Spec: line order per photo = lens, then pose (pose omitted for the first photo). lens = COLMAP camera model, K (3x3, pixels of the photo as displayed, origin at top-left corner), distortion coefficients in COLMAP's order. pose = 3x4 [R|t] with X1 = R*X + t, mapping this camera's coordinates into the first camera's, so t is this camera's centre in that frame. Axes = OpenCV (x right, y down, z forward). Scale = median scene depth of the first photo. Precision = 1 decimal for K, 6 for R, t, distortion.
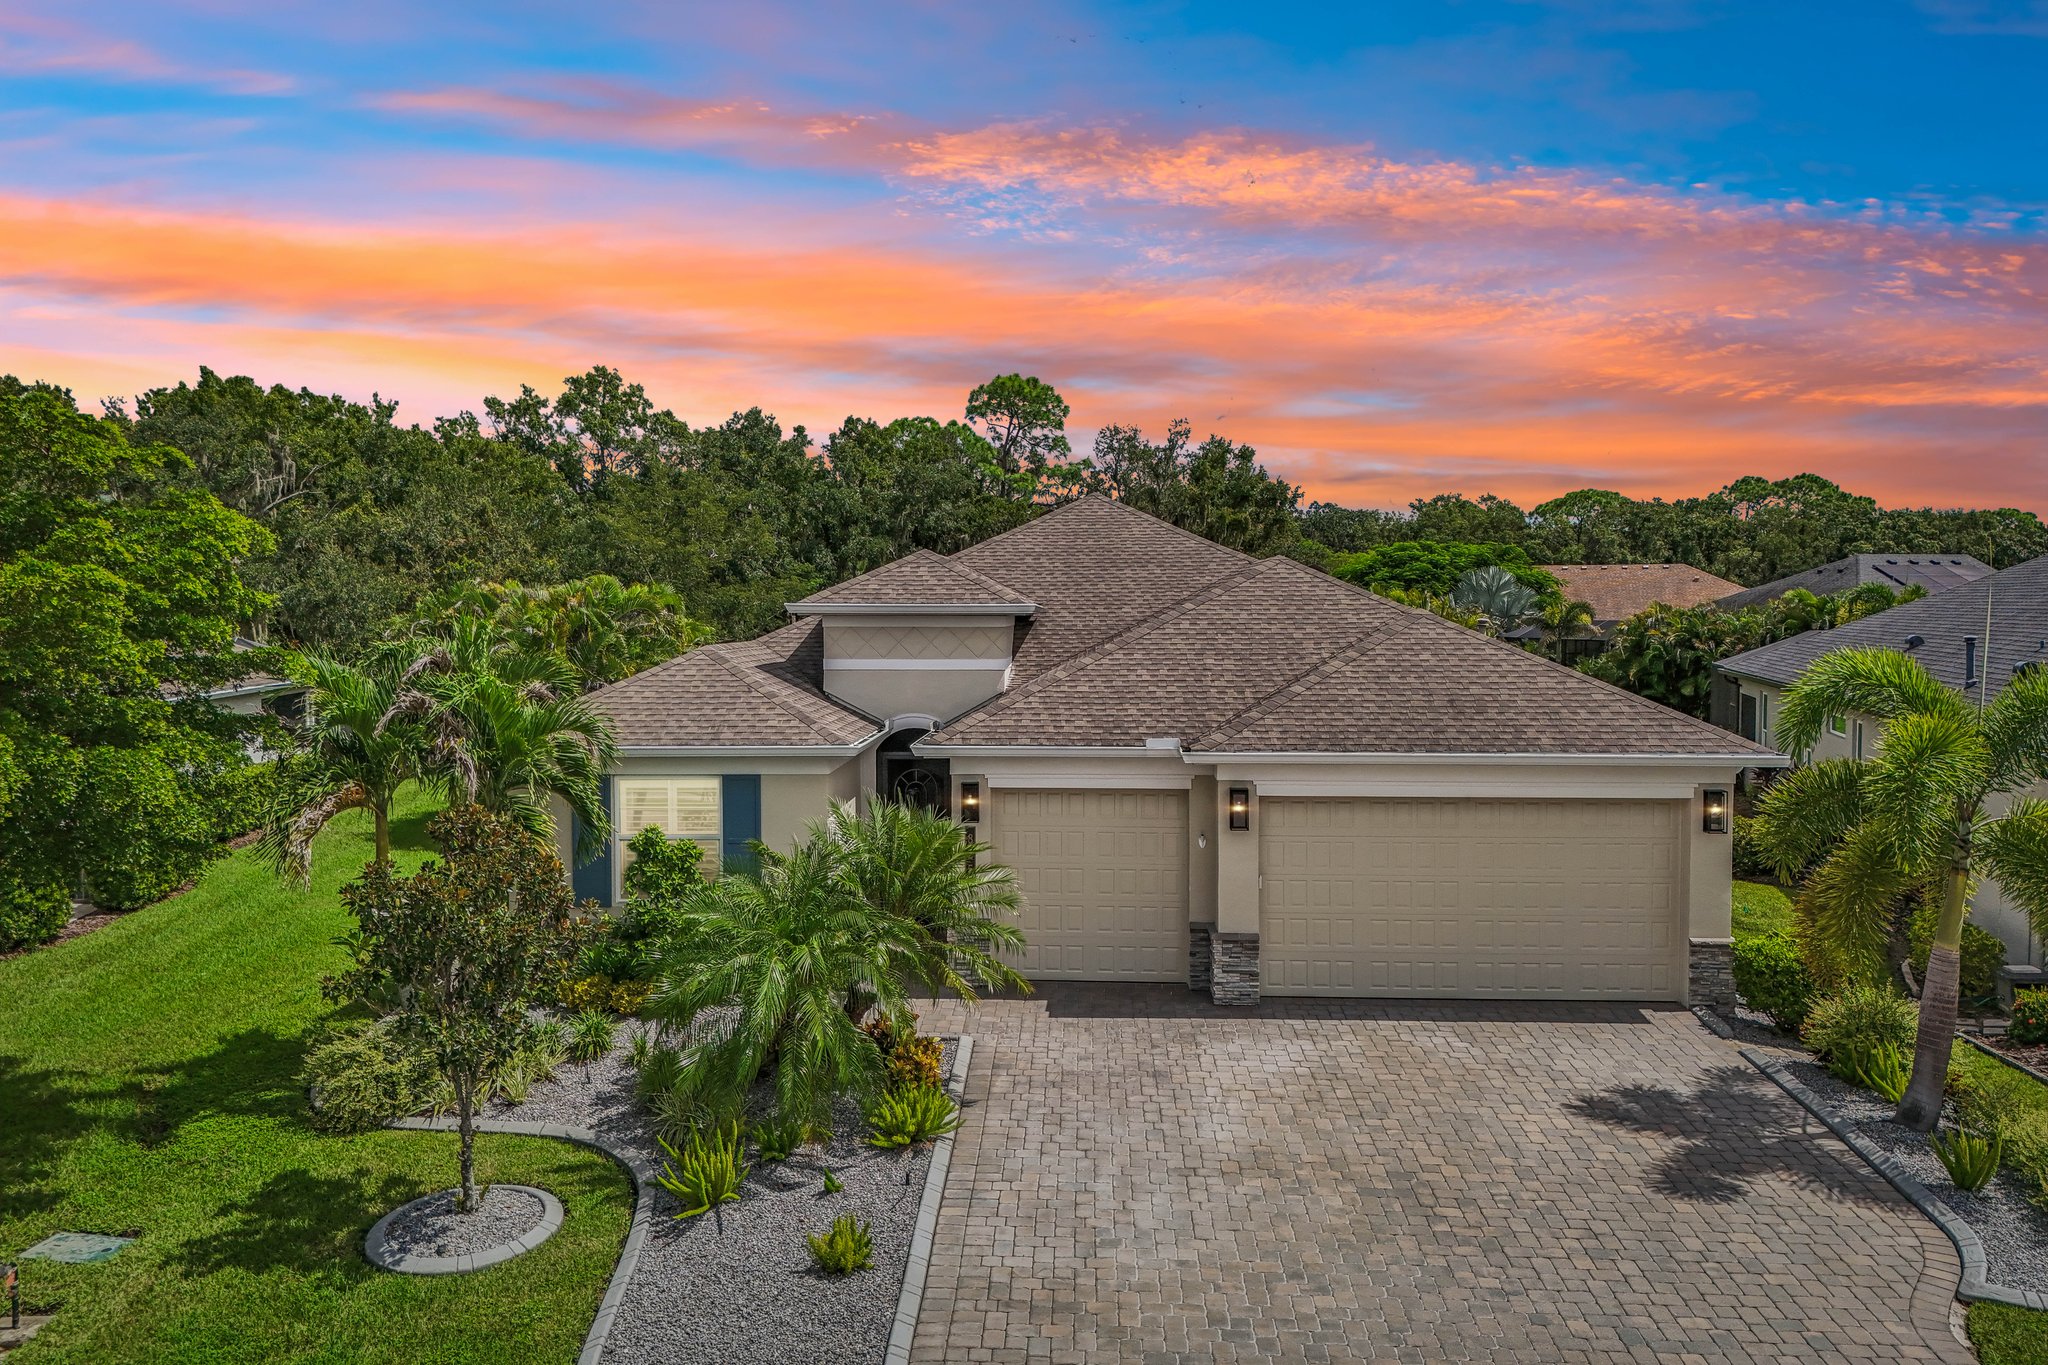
lens RADIAL K [[1507.3, 0, 1024.0], [0, 1507.3, 682.5], [0, 0, 1]] dist [0.069345, -0.068645]
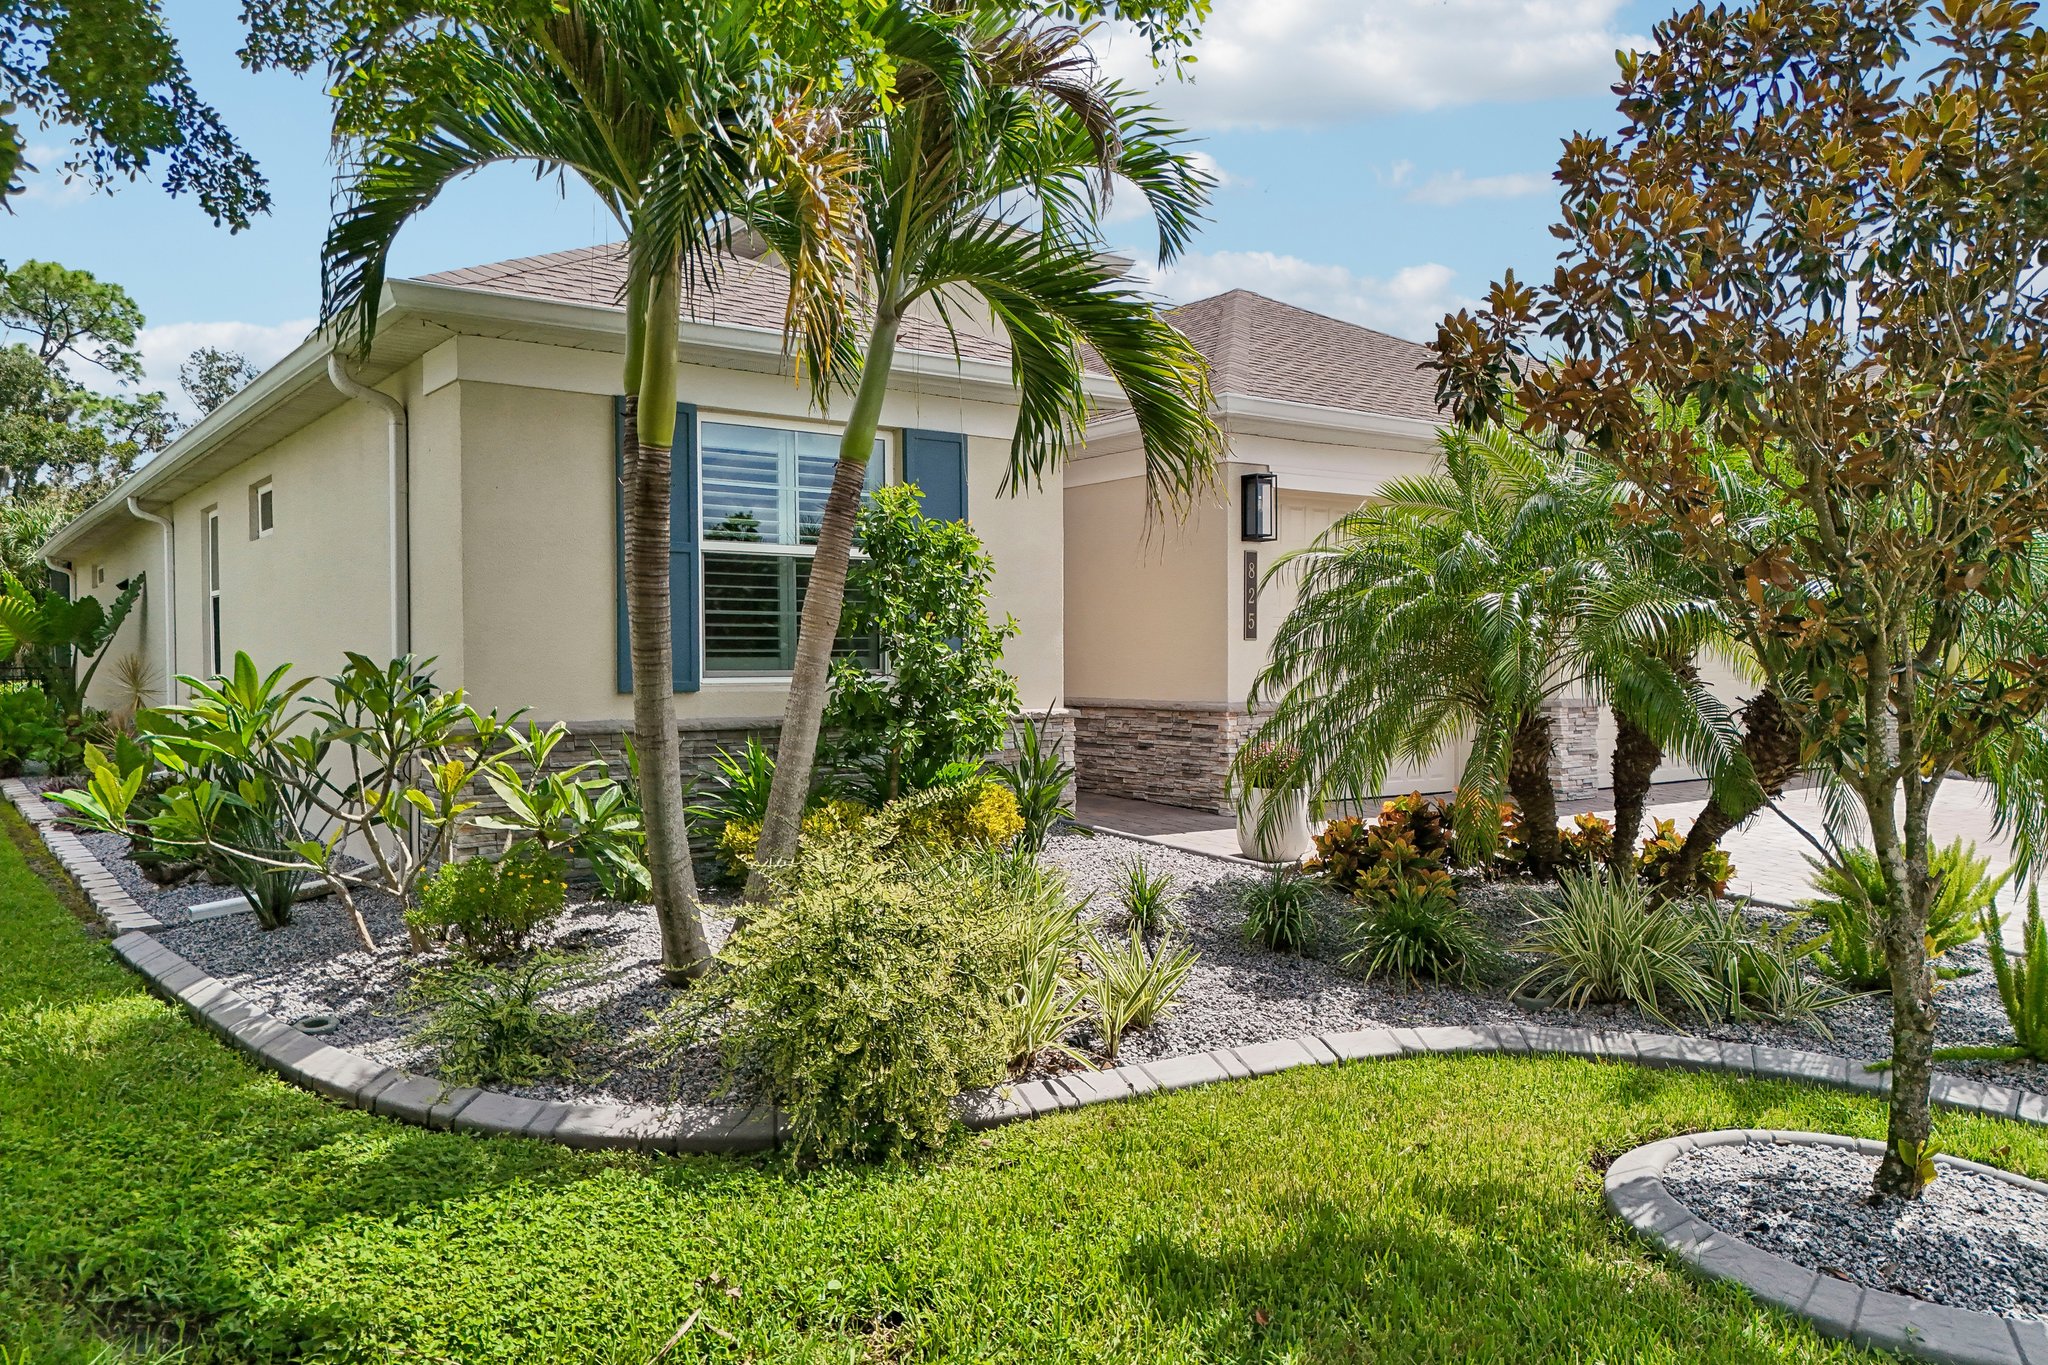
lens RADIAL K [[1503.3, 0, 1031.3], [0, 1503.3, 682.2], [0, 0, 1]] dist [0.105142, -0.117704]
pose [[0.778976, -0.006620, 0.627018, -0.511894], [0.030846, 0.999138, -0.027773, 0.169772], [-0.626294, 0.040975, 0.778509, 0.606968]]
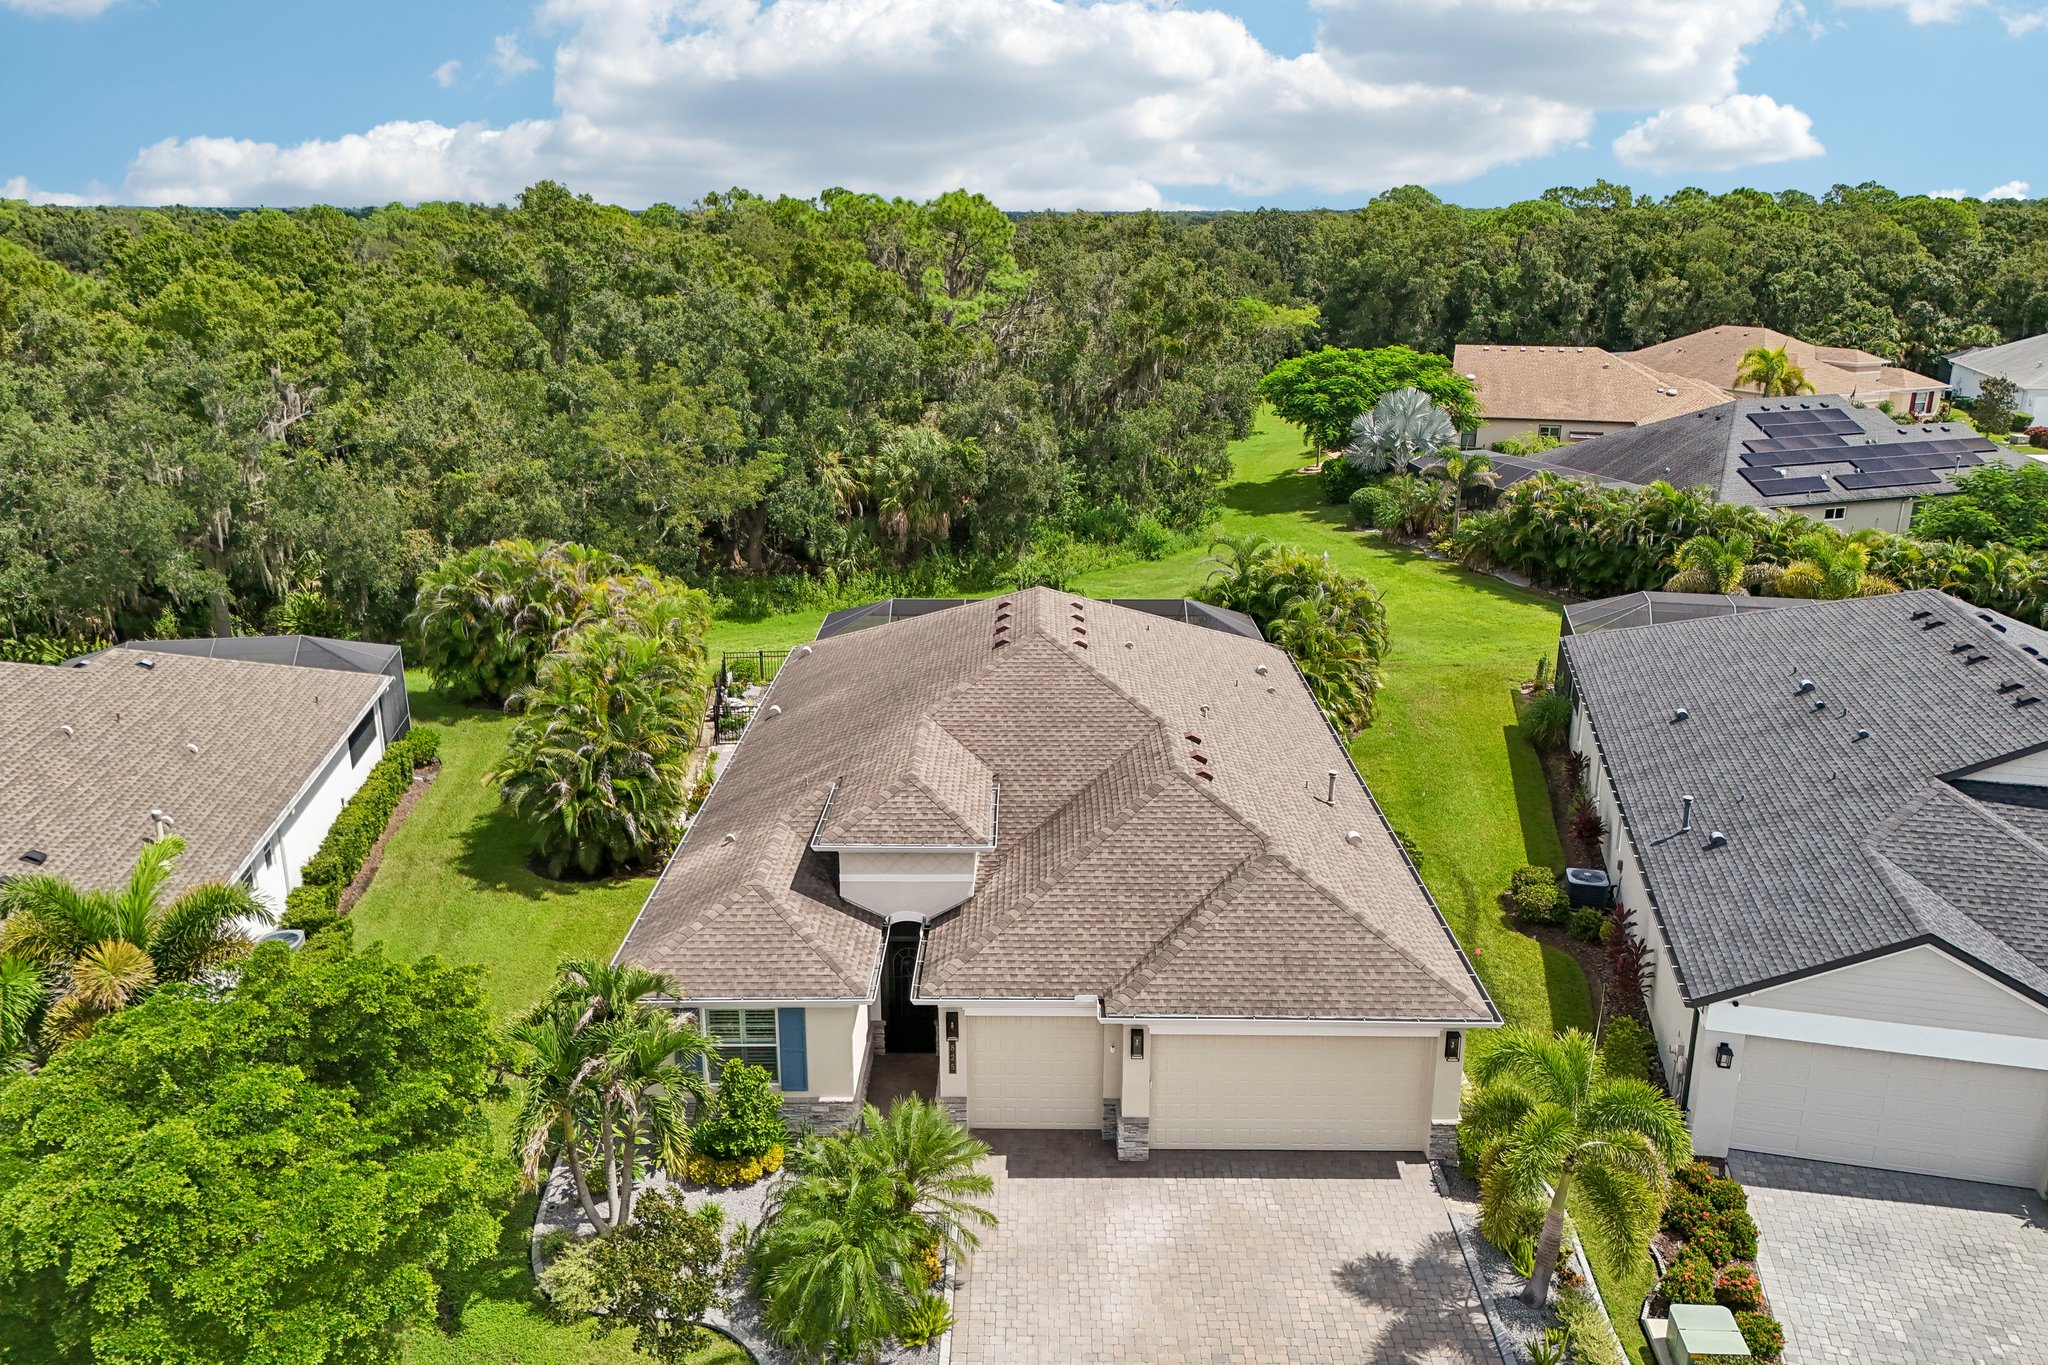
lens RADIAL K [[1507.3, 0, 1024.0], [0, 1507.3, 682.5], [0, 0, 1]] dist [0.069345, -0.068645]
pose [[0.999267, -0.007188, 0.037588, -0.020120], [-0.002266, 0.969362, 0.245625, -0.618016], [-0.038202, -0.245530, 0.968636, -0.335685]]
